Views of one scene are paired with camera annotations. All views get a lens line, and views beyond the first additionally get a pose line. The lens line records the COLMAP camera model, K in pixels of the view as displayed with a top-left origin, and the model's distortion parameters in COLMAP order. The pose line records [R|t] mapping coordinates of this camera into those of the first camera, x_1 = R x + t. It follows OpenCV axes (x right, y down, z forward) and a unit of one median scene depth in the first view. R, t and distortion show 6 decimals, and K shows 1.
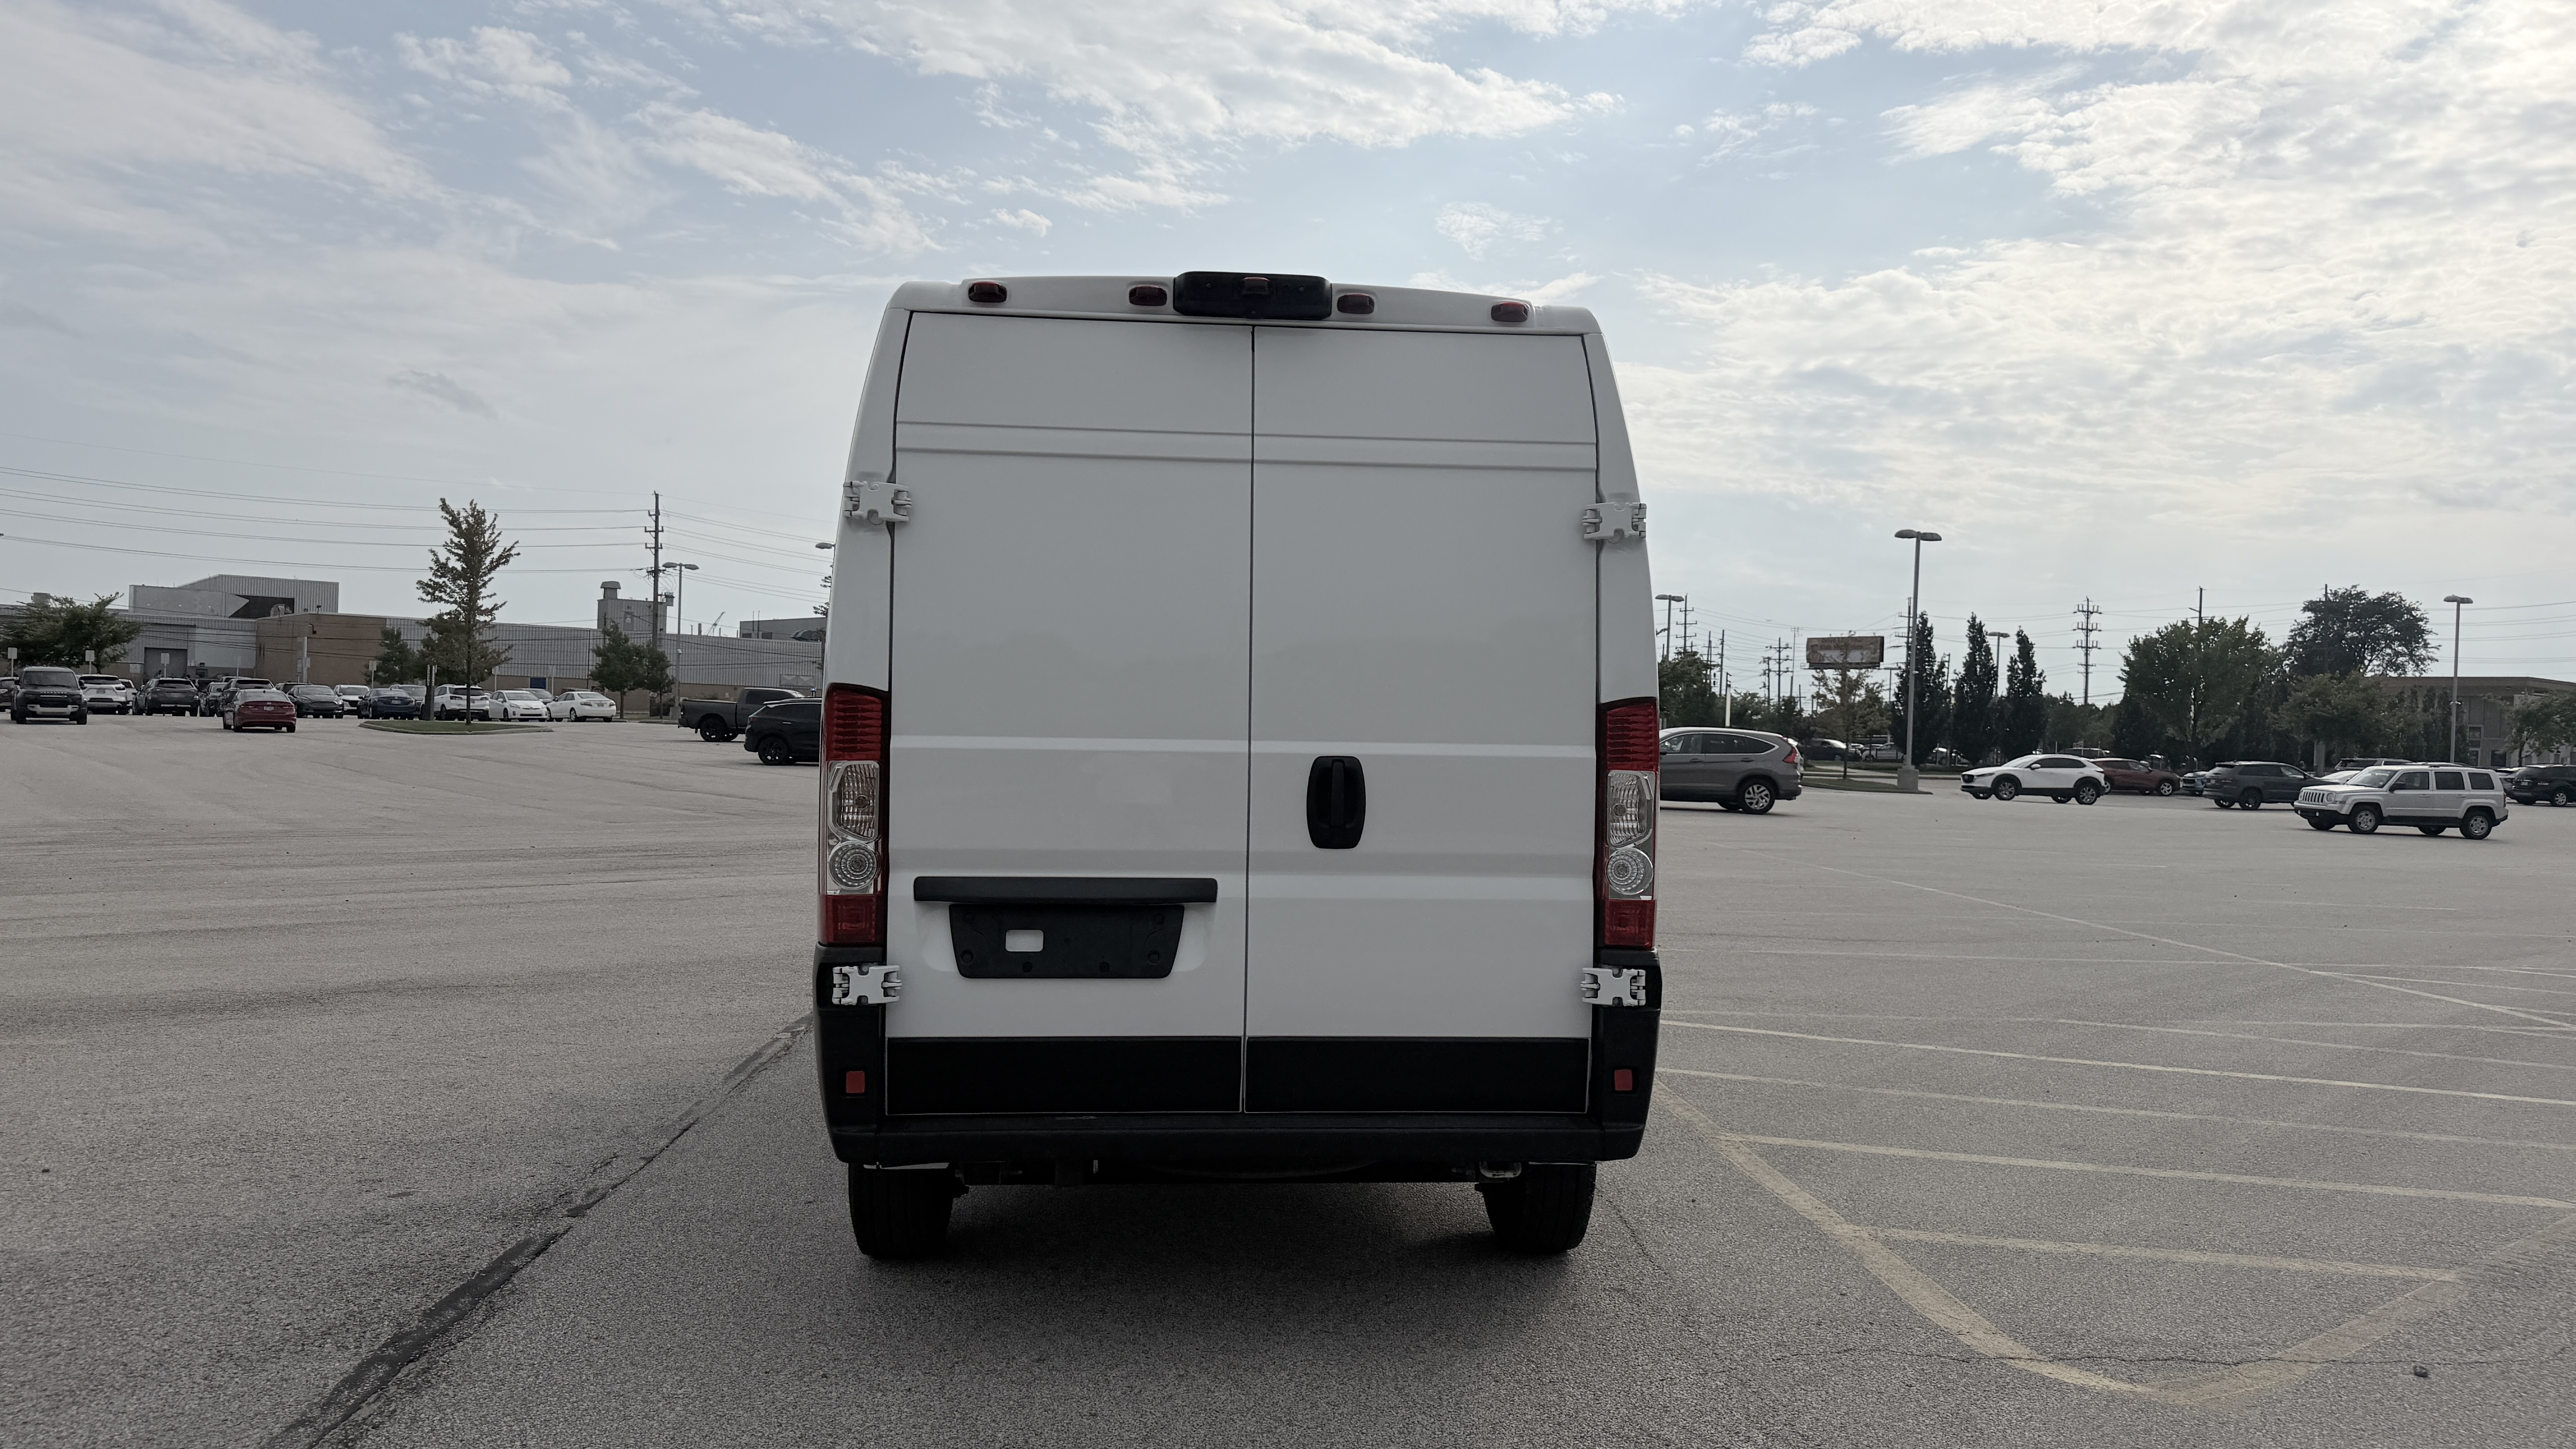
lens RADIAL K [[1825.8, 0, 1298.8], [0, 1825.8, 719.5], [0, 0, 1]] dist [0.067998, -0.094546]
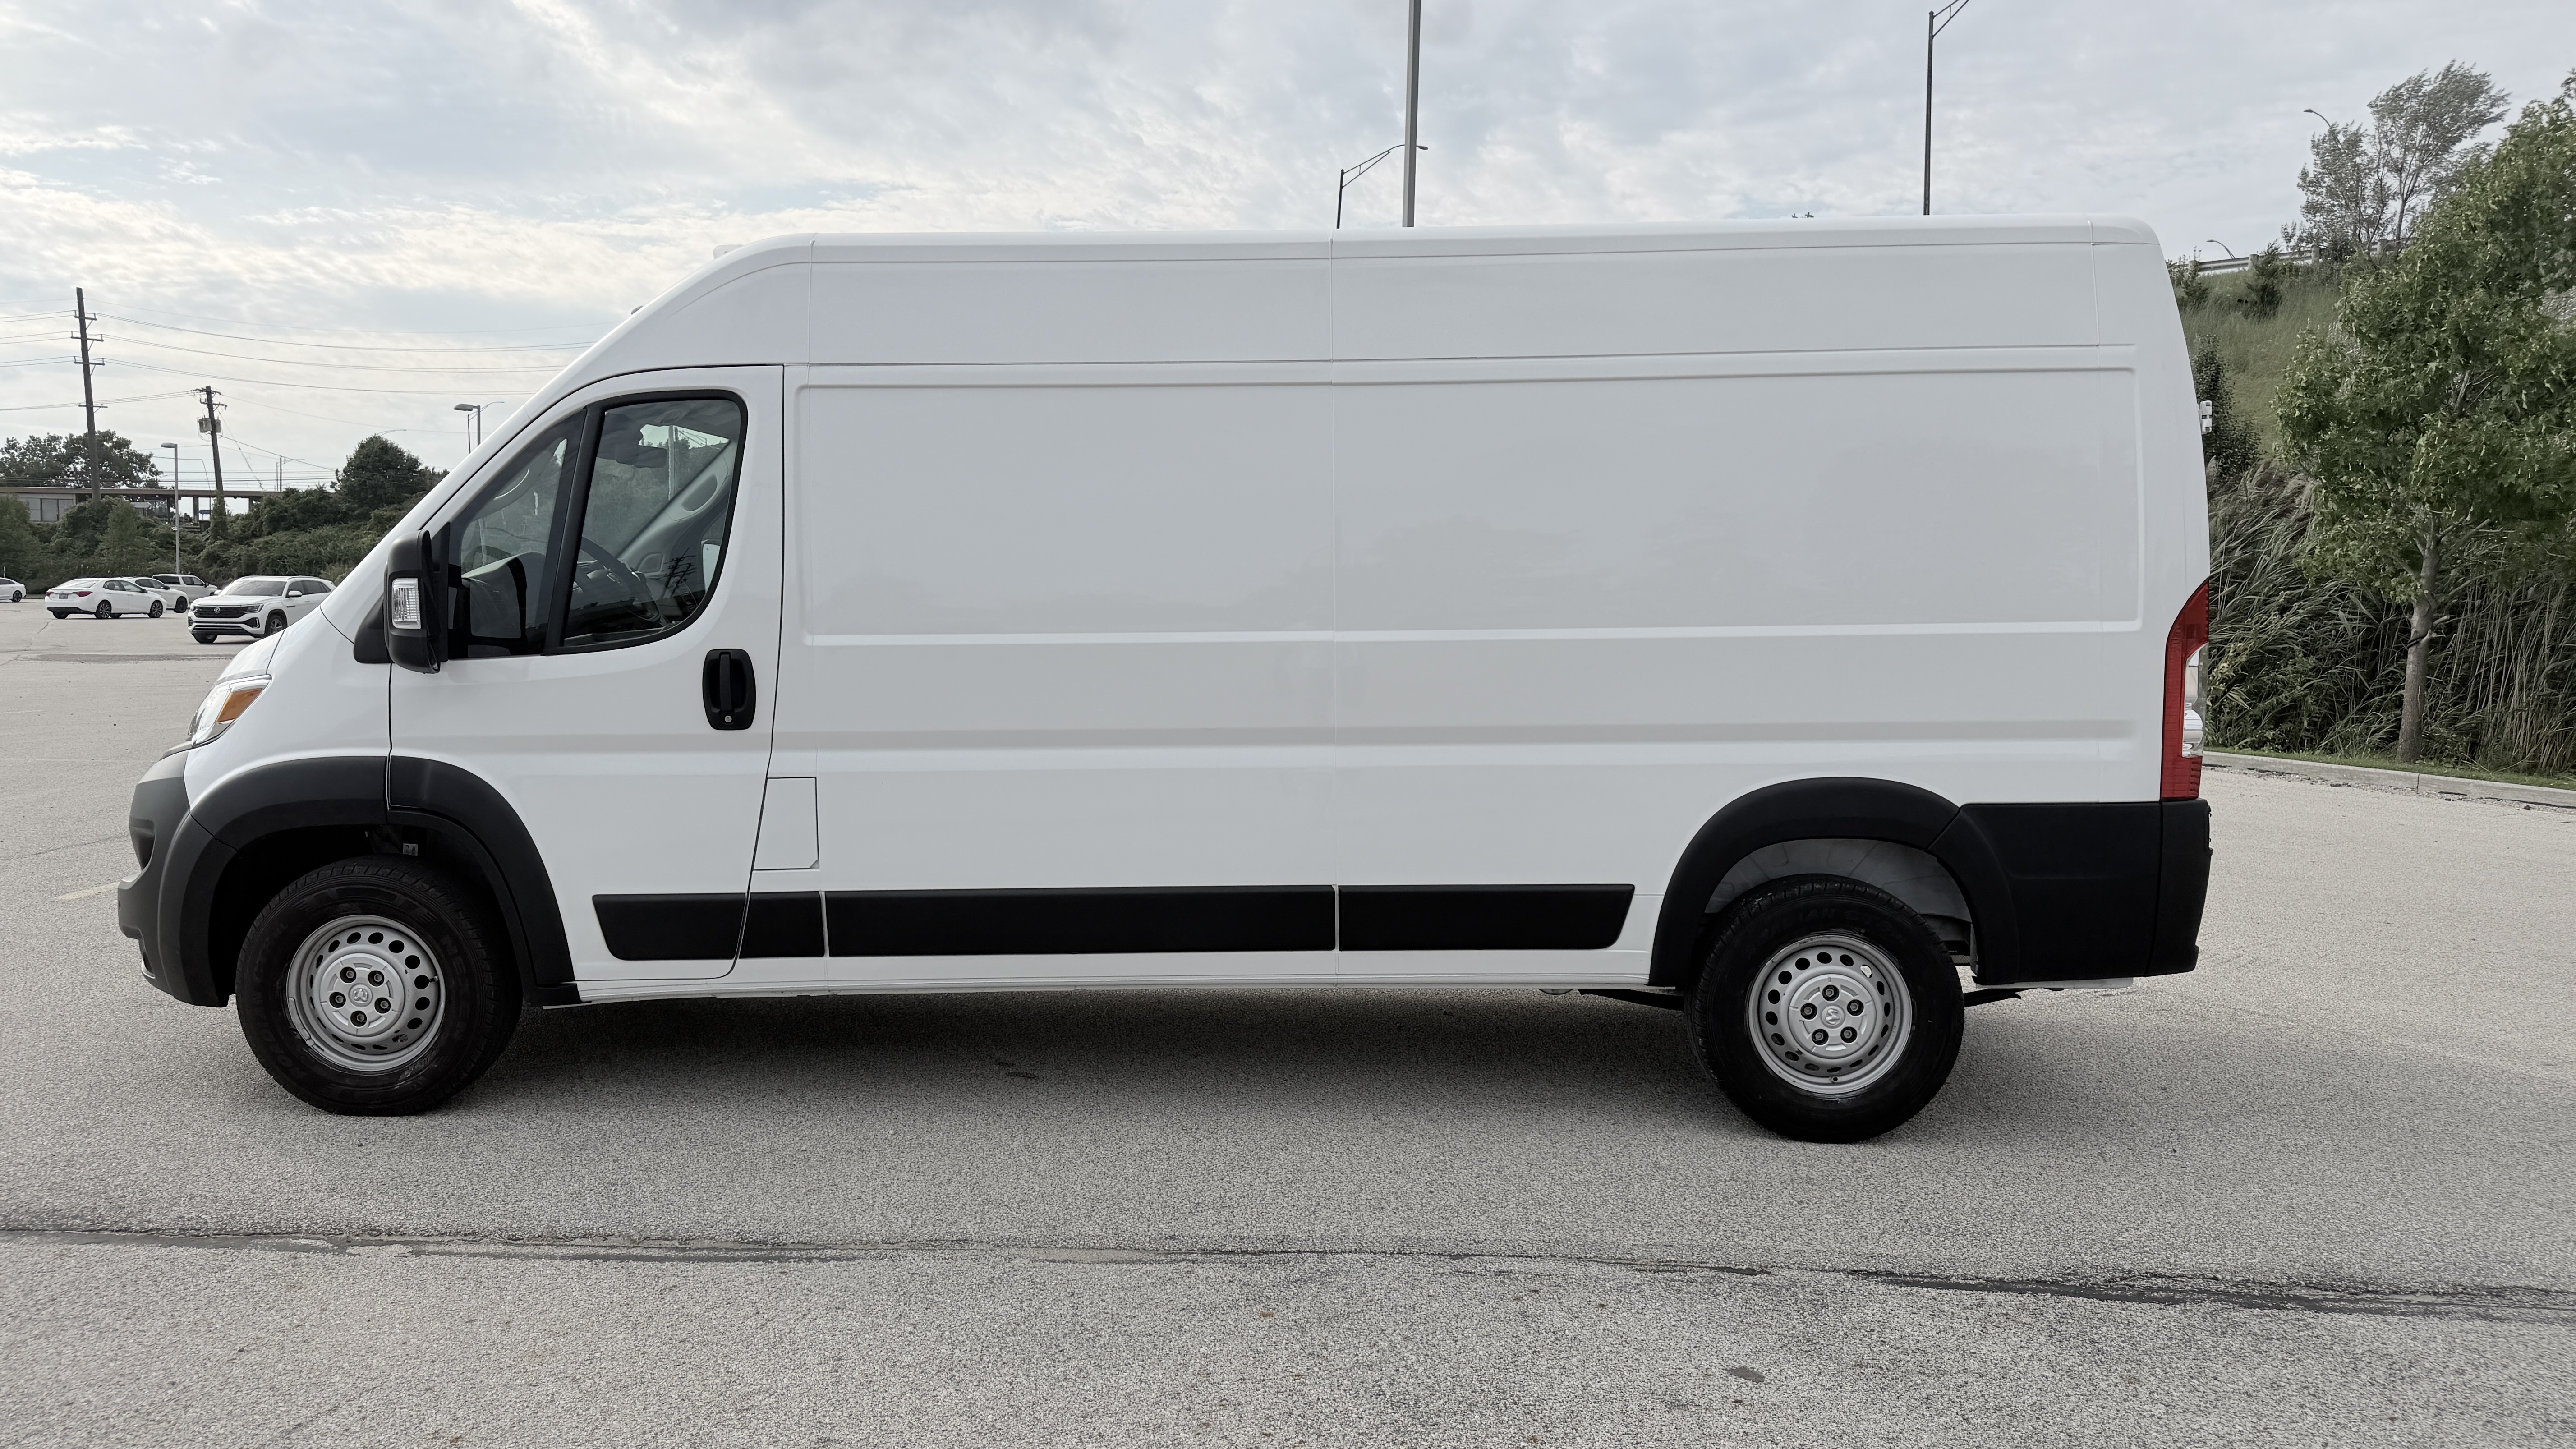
lens RADIAL K [[1826.9, 0, 1276.8], [0, 1826.9, 732.9], [0, 0, 1]] dist [0.065268, -0.086939]
pose [[0.100671, -0.110428, 0.988772, -1.420369], [-0.011605, 0.993623, 0.112151, -0.042551], [-0.994852, -0.022765, 0.098748, 1.412422]]
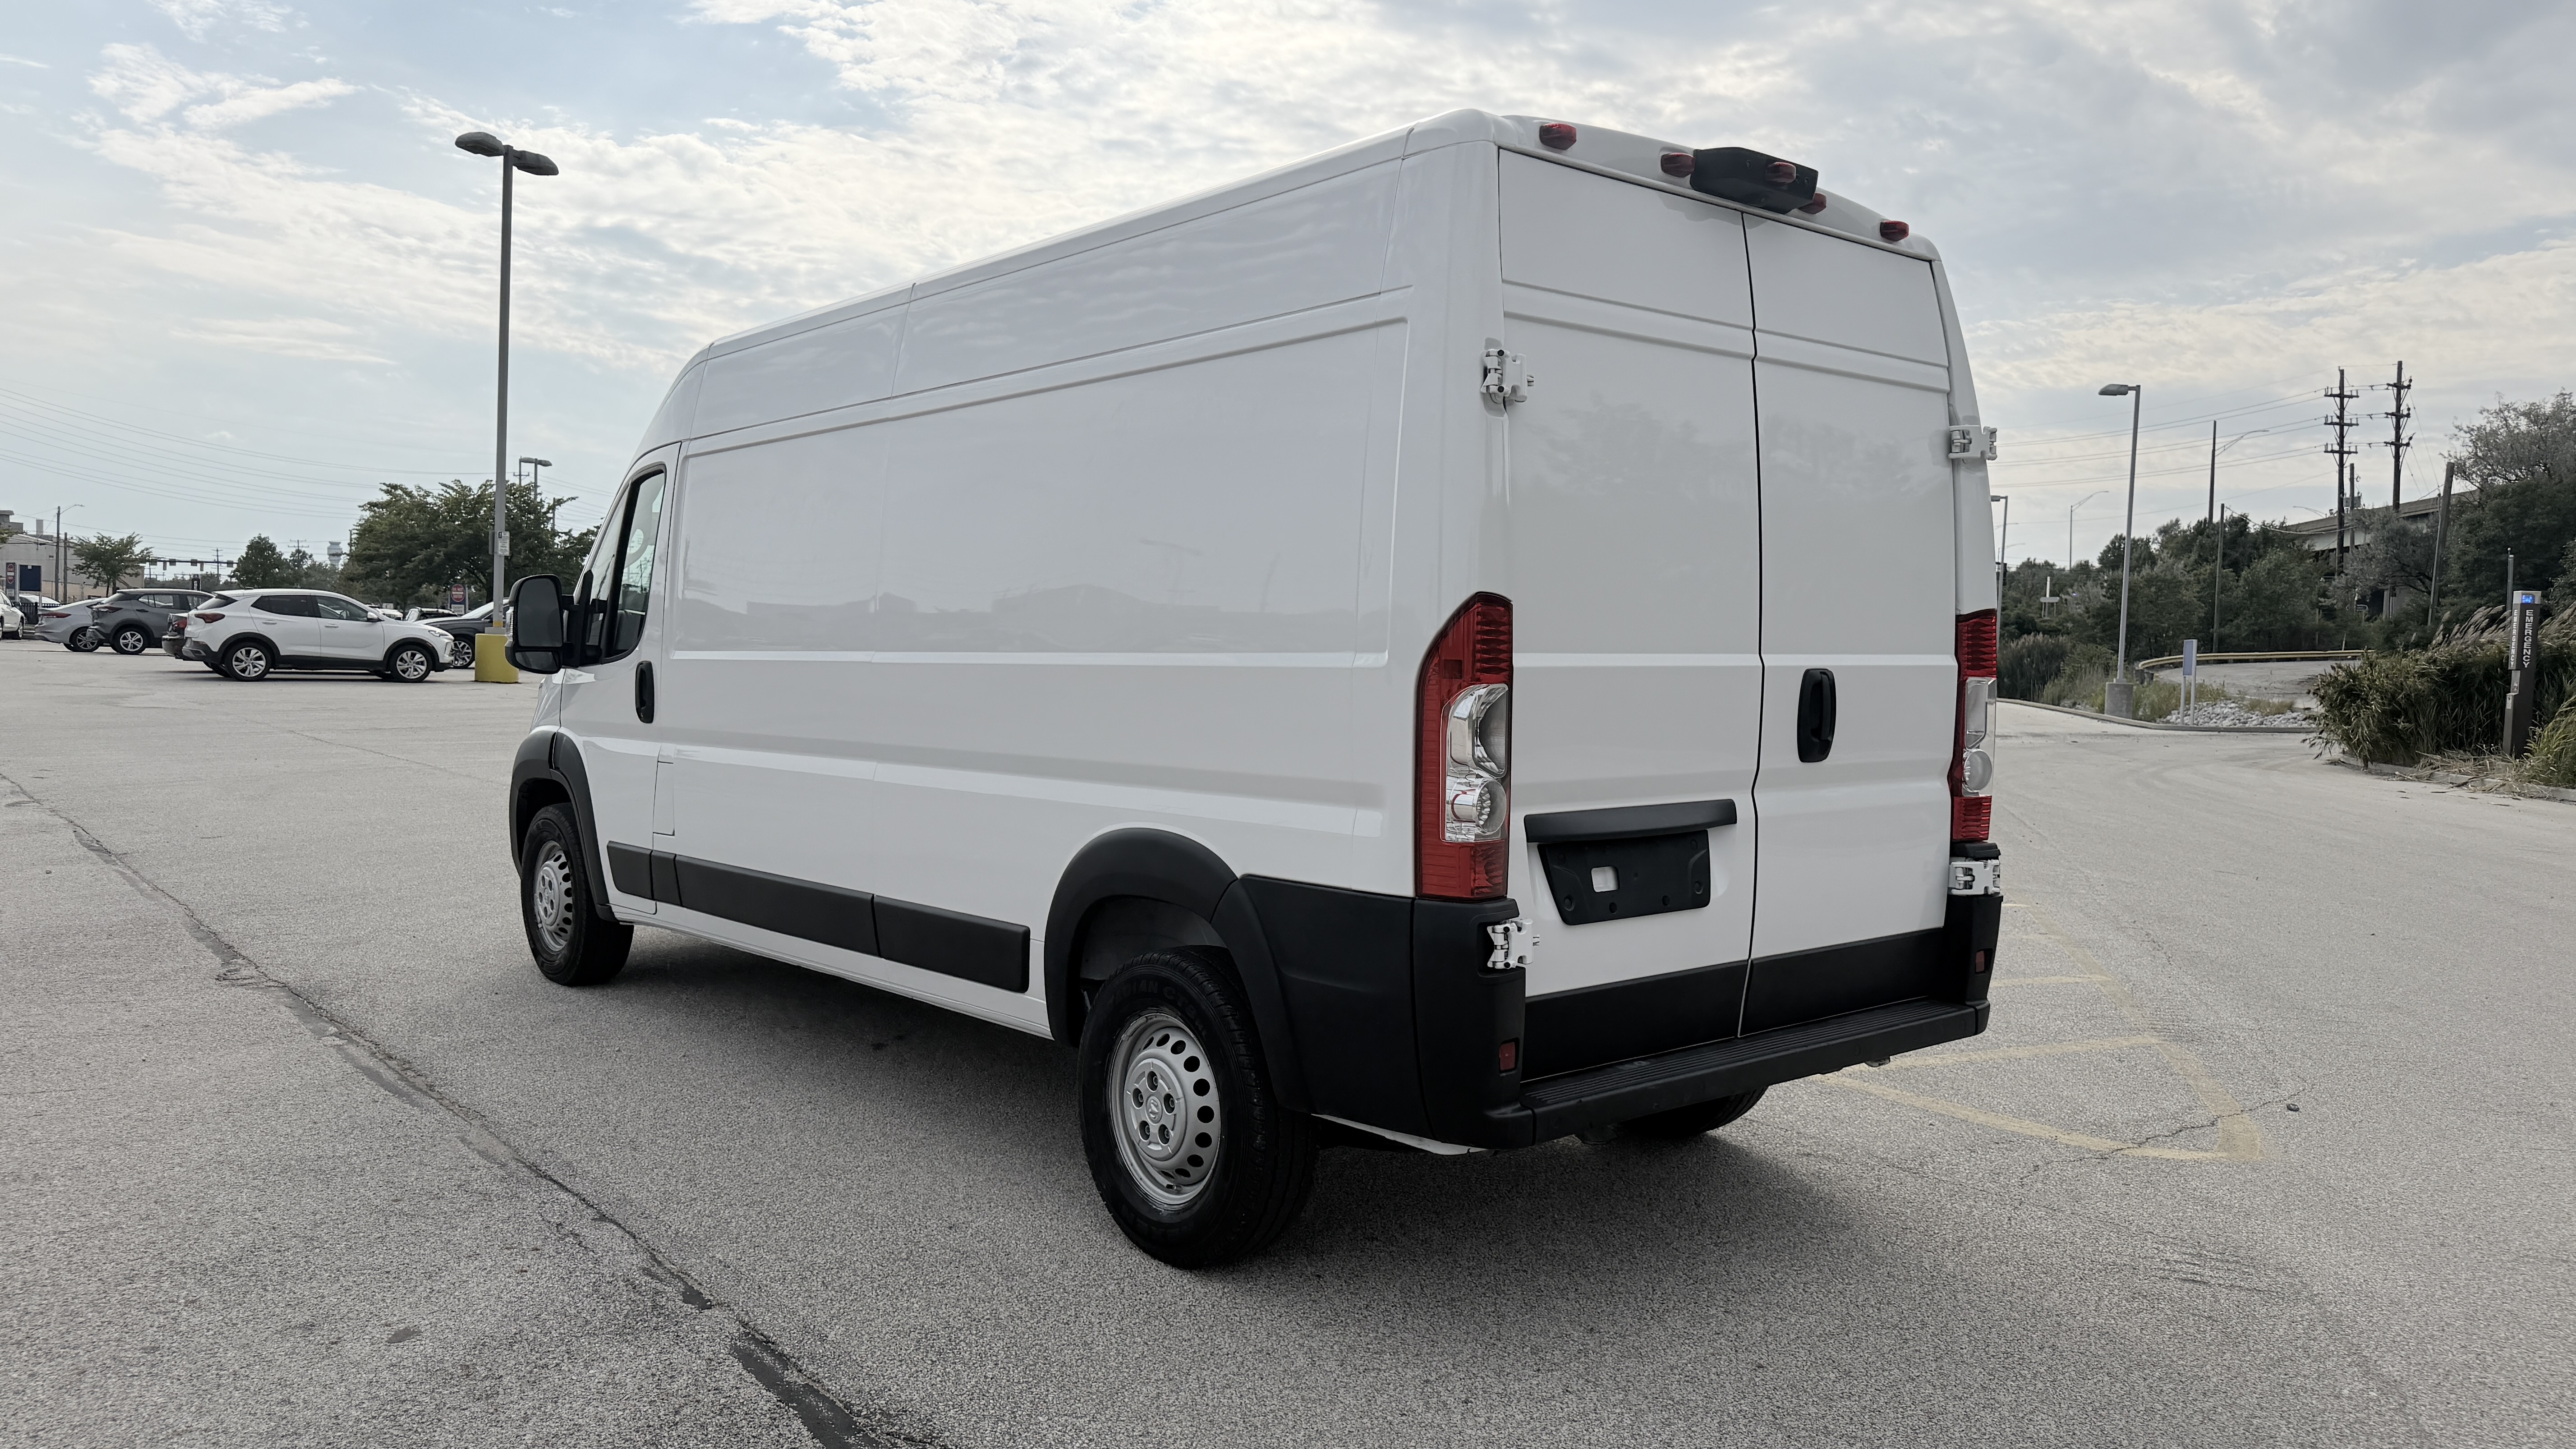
lens RADIAL K [[1825.8, 0, 1298.8], [0, 1825.8, 719.5], [0, 0, 1]] dist [0.067998, -0.094546]
pose [[0.805164, -0.031477, 0.592217, -0.784160], [-0.008588, 0.997867, 0.064714, -0.013877], [-0.592991, -0.057191, 0.803176, 0.363729]]
